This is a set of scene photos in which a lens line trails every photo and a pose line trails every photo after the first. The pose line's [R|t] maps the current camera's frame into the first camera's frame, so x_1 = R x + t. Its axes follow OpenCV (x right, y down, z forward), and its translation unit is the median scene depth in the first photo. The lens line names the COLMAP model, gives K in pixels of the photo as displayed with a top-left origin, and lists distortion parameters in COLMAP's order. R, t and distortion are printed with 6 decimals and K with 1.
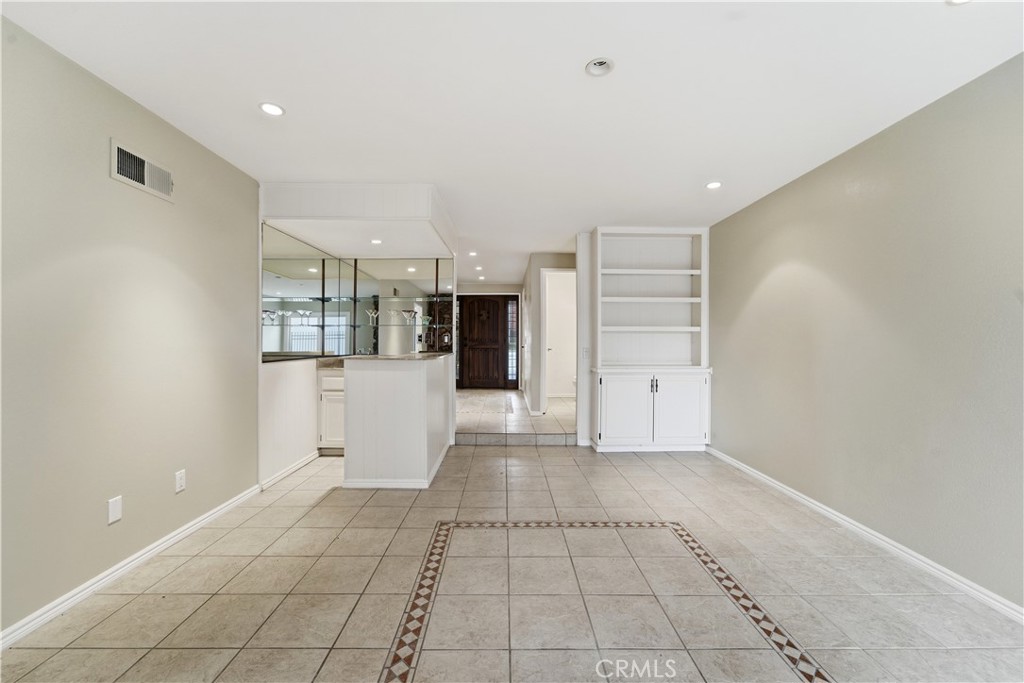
lens RADIAL K [[423.5, 0, 512.0], [0, 423.5, 341.5], [0, 0, 1]] dist [0.000147, 0.000203]
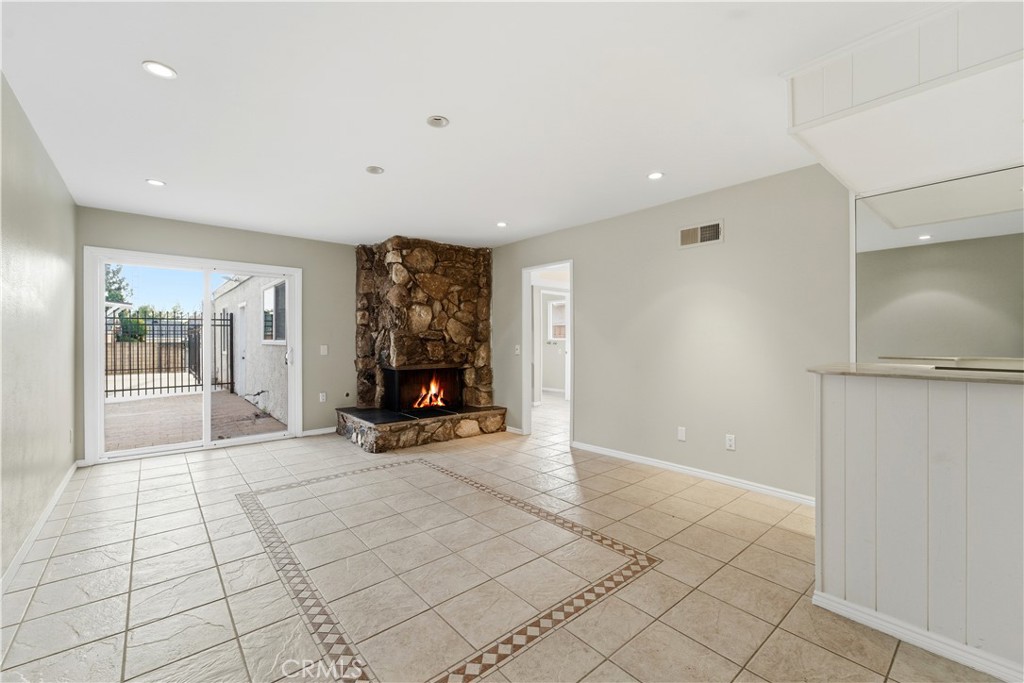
lens RADIAL K [[423.5, 0, 512.0], [0, 423.5, 341.5], [0, 0, 1]] dist [0.000147, 0.000203]
pose [[-0.769406, 0.002577, -0.638755, 0.607206], [-0.001526, 0.999982, 0.005872, -0.002931], [0.638759, 0.005493, -0.769388, 1.533053]]
